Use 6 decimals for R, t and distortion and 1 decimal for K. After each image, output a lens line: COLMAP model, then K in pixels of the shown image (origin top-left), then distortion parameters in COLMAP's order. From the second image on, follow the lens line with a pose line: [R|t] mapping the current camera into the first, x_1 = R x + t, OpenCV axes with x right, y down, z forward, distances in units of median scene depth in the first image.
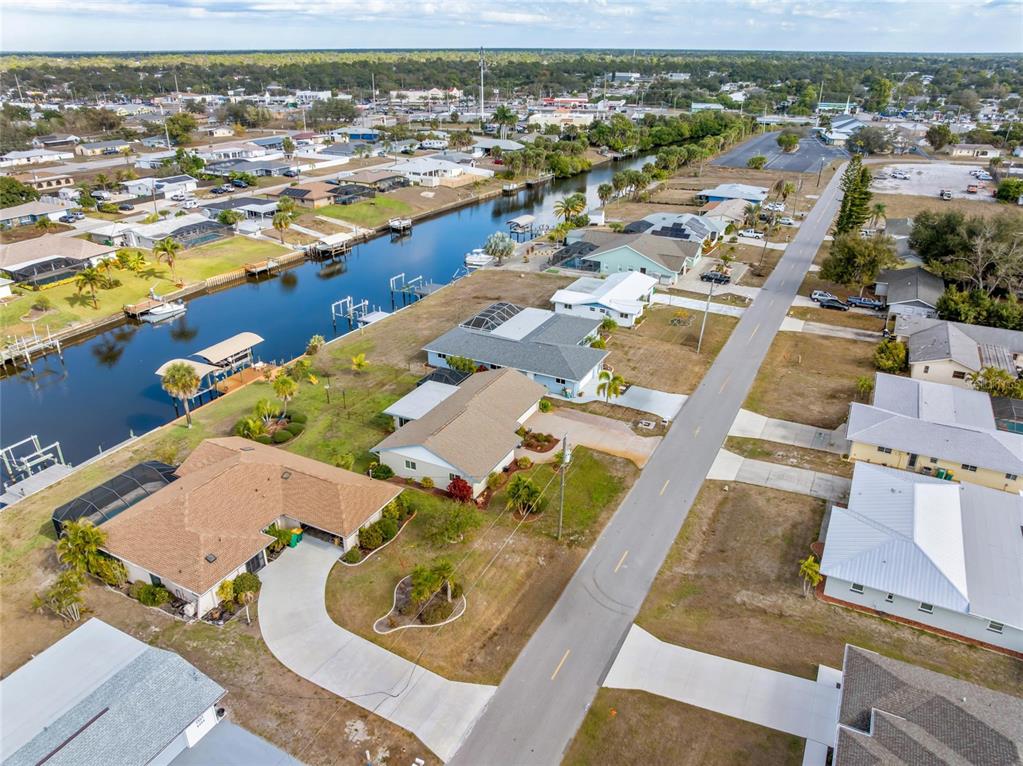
lens RADIAL K [[716.6, 0, 511.5], [0, 716.6, 383.0], [0, 0, 1]] dist [-0.027941, 0.001100]
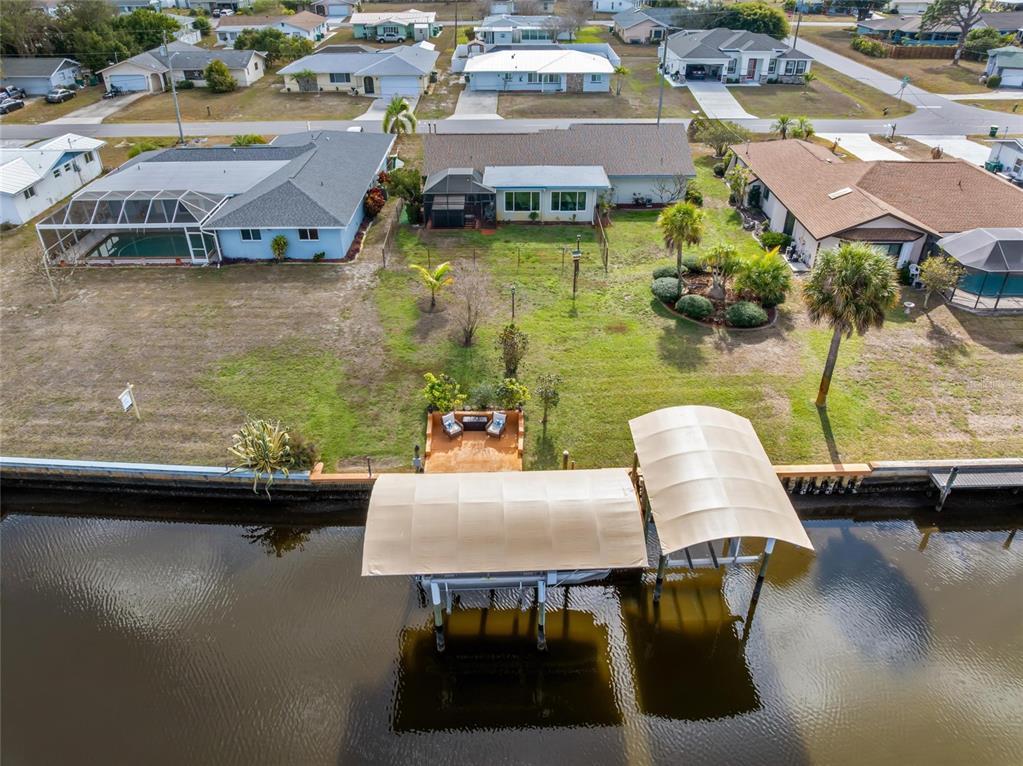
lens RADIAL K [[716.6, 0, 511.5], [0, 716.6, 383.0], [0, 0, 1]] dist [-0.027941, 0.001100]
pose [[-0.466336, -0.484437, 0.740170, -0.658582], [0.378003, 0.647357, 0.661848, -0.289146], [-0.799778, 0.588430, -0.118767, 1.154271]]
